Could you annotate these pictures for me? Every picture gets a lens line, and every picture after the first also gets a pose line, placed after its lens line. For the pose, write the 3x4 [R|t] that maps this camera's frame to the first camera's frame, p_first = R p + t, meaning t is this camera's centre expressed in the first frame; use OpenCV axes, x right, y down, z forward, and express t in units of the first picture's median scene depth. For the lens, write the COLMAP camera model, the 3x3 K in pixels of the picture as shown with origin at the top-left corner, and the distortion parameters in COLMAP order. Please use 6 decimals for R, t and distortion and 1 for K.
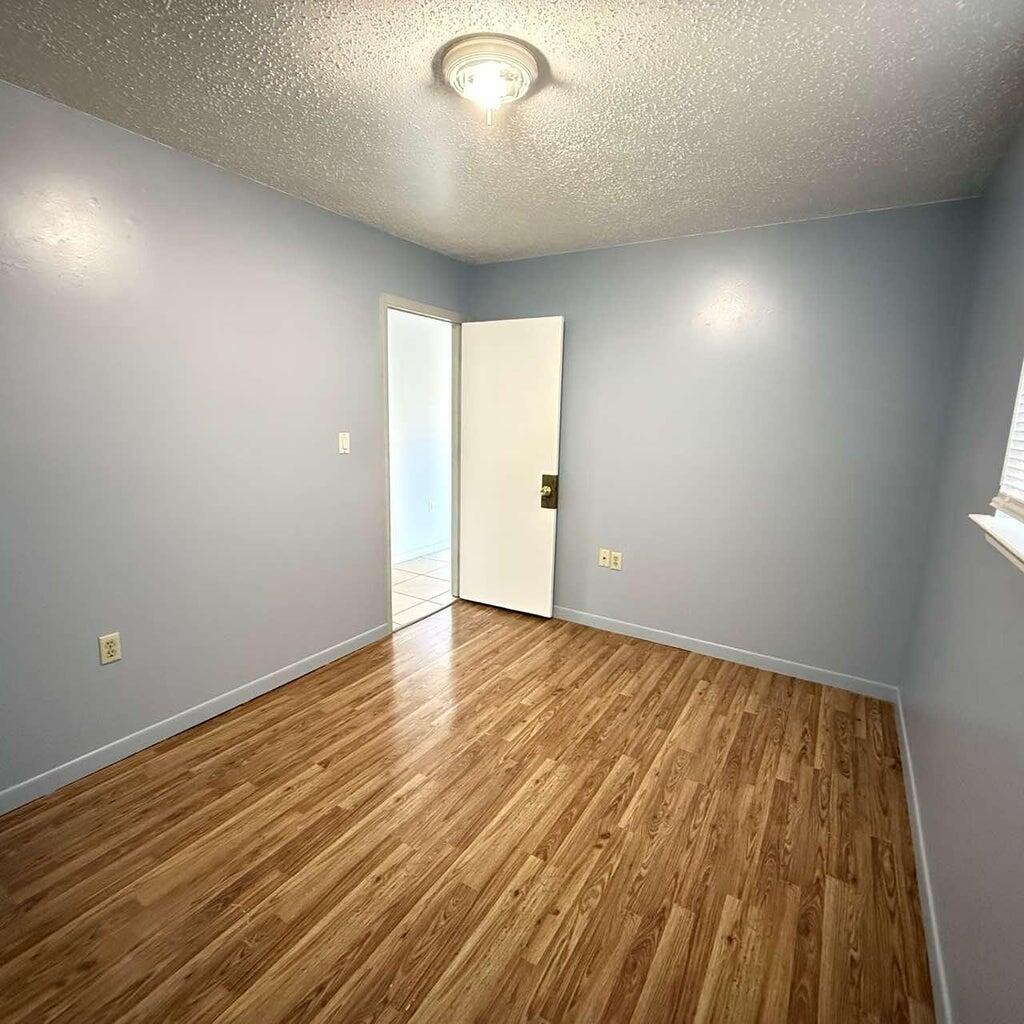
lens RADIAL K [[554.2, 0, 506.2], [0, 554.2, 508.8], [0, 0, 1]] dist [0.023160, -0.000202]
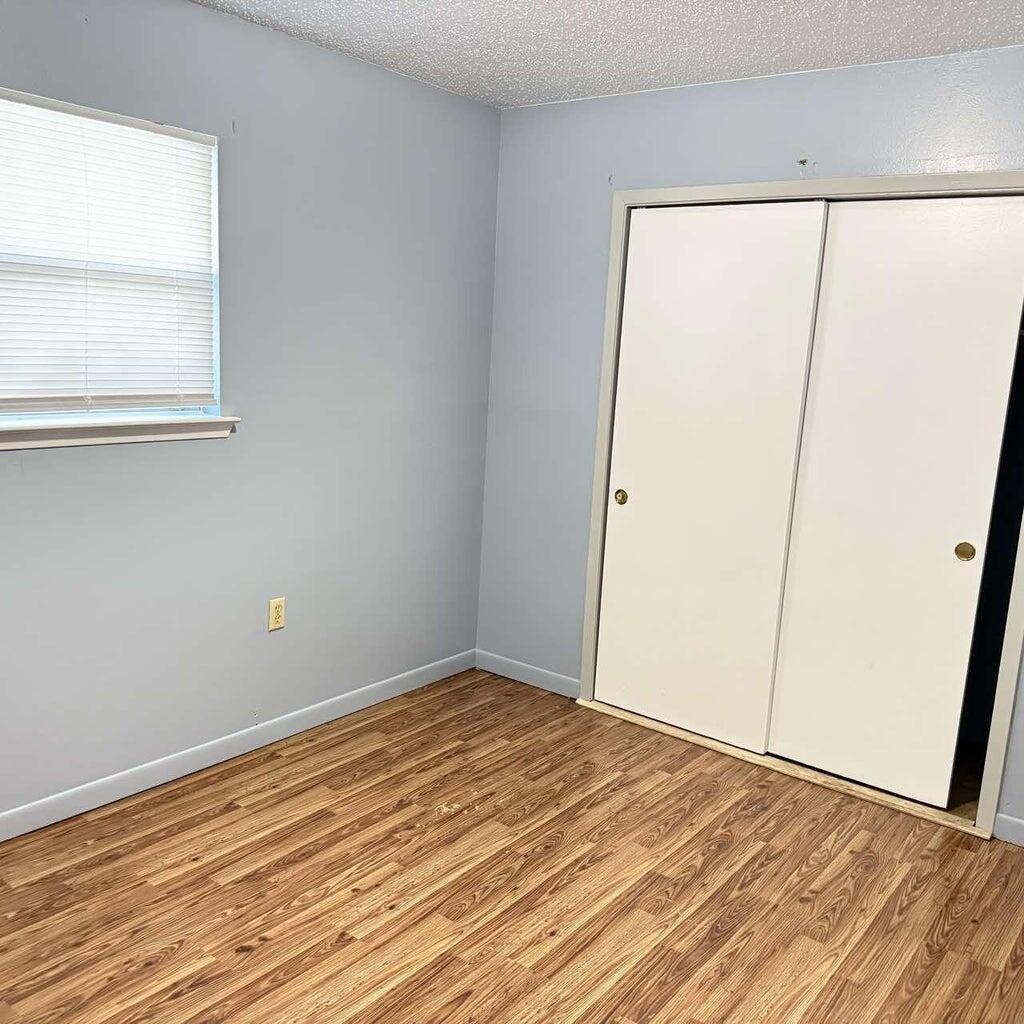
lens RADIAL K [[951.5, 0, 507.3], [0, 951.5, 513.5], [0, 0, 1]] dist [0.060730, 0.000000]
pose [[-0.991706, -0.092432, 0.089301, -0.220530], [-0.054813, 0.932639, 0.356623, -0.400439], [-0.116249, 0.348771, -0.929970, 2.015051]]
